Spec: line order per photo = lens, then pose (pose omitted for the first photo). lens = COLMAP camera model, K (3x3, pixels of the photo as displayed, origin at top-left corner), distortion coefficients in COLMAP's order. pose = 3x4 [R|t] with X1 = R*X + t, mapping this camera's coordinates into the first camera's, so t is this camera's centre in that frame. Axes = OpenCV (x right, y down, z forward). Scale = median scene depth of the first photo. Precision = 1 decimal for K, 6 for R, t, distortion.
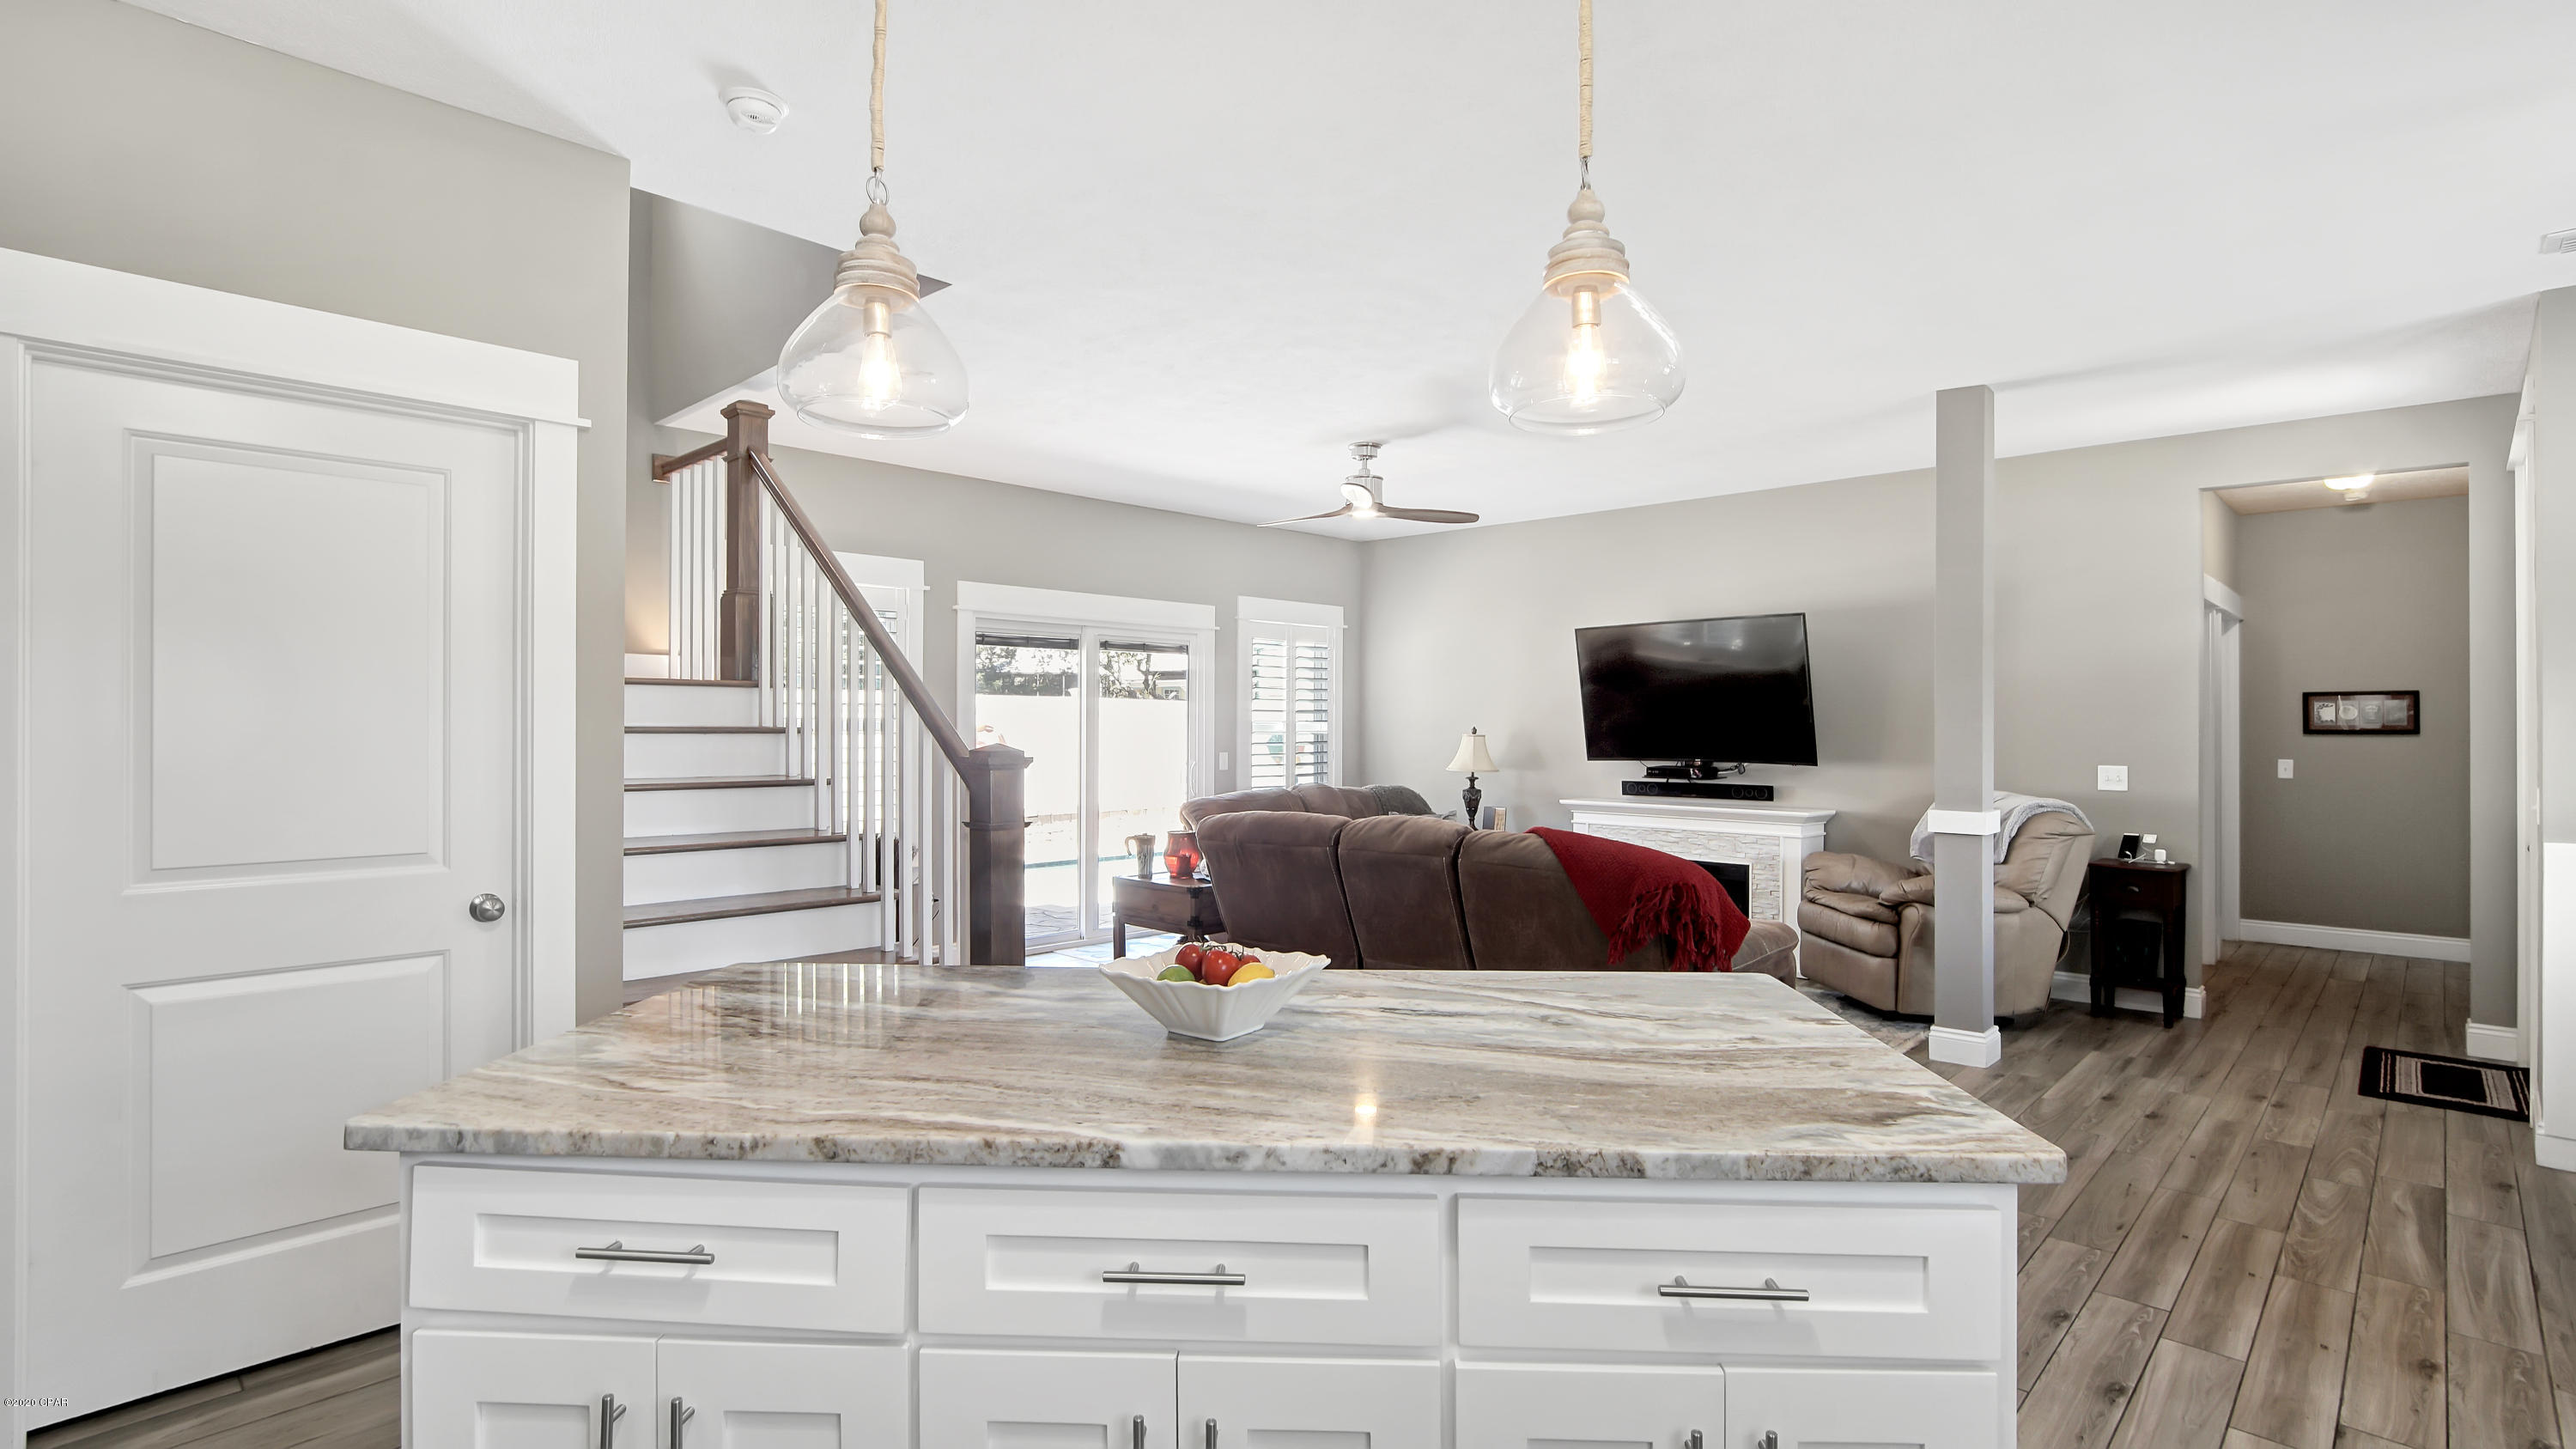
lens RADIAL K [[1199.5, 0, 1288.0], [0, 1199.5, 724.5], [0, 0, 1]] dist [-0.009885, -0.000620]
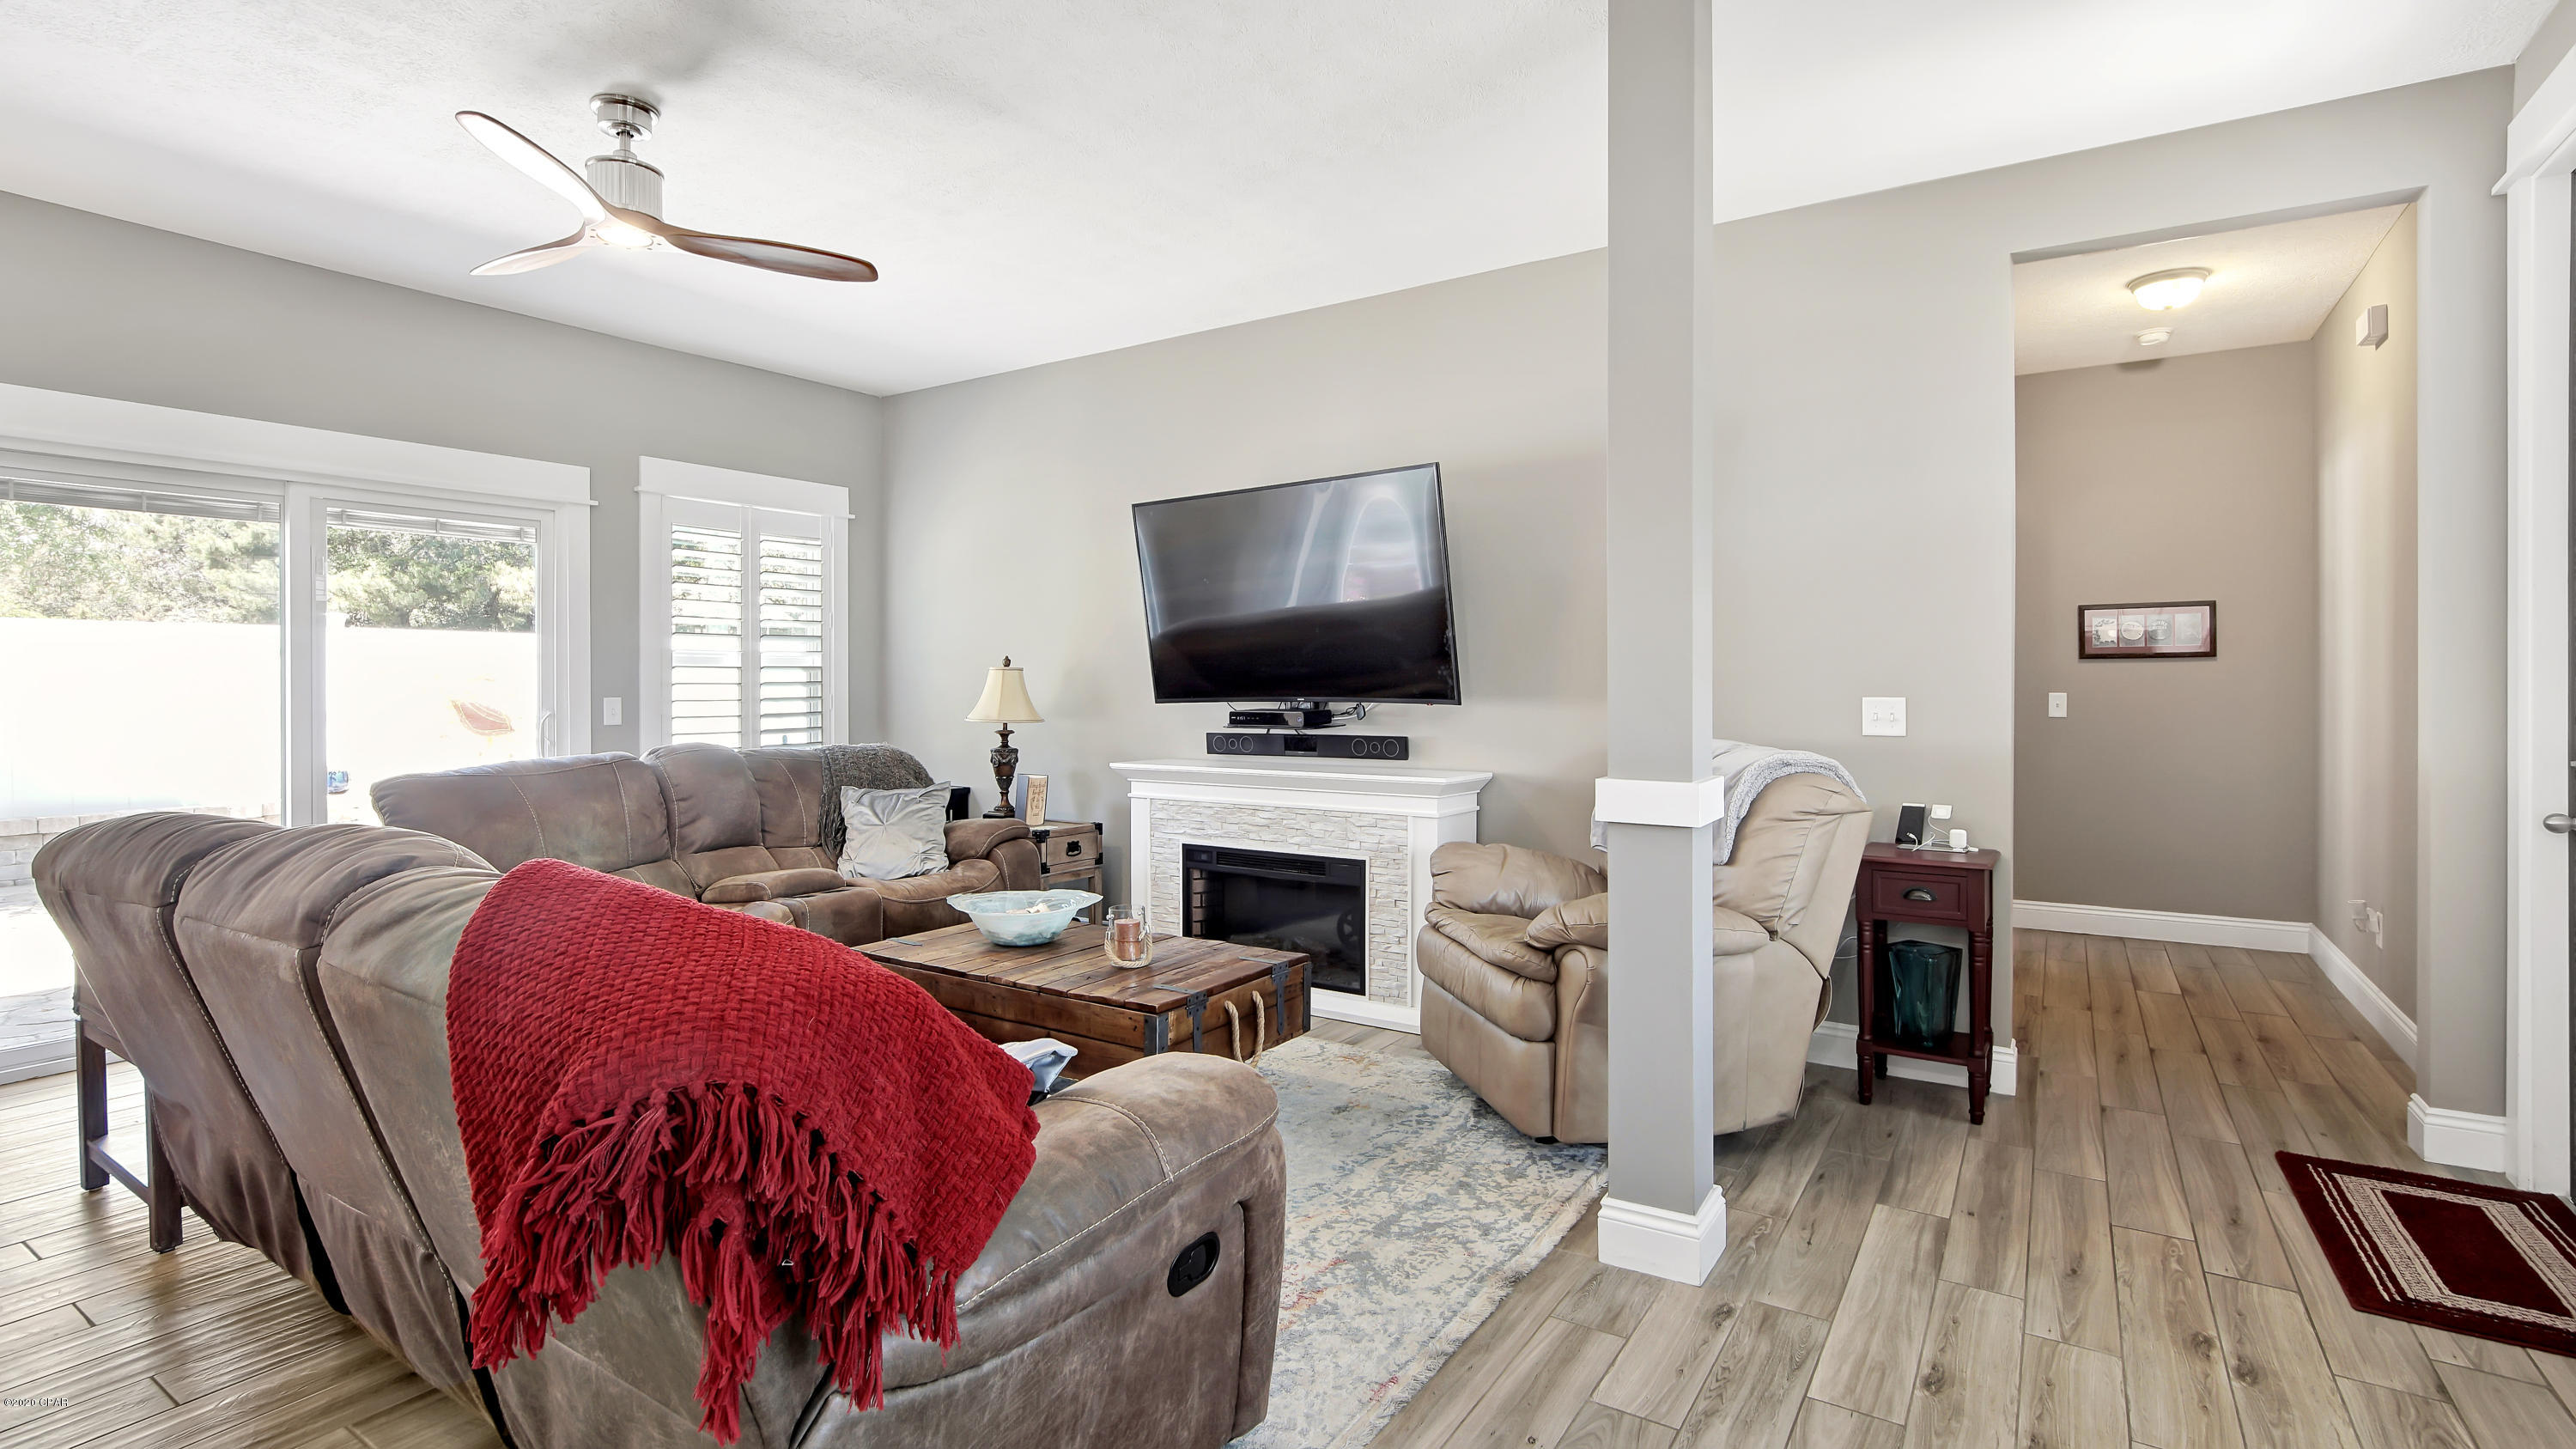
lens RADIAL K [[1213.9, 0, 1289.5], [0, 1213.9, 692.2], [0, 0, 1]] dist [-0.011800, 0.000638]
pose [[0.980550, -0.008041, 0.196105, 0.256004], [0.006196, 0.999931, 0.010023, 0.023848], [-0.196172, -0.008613, 0.980532, 0.433068]]
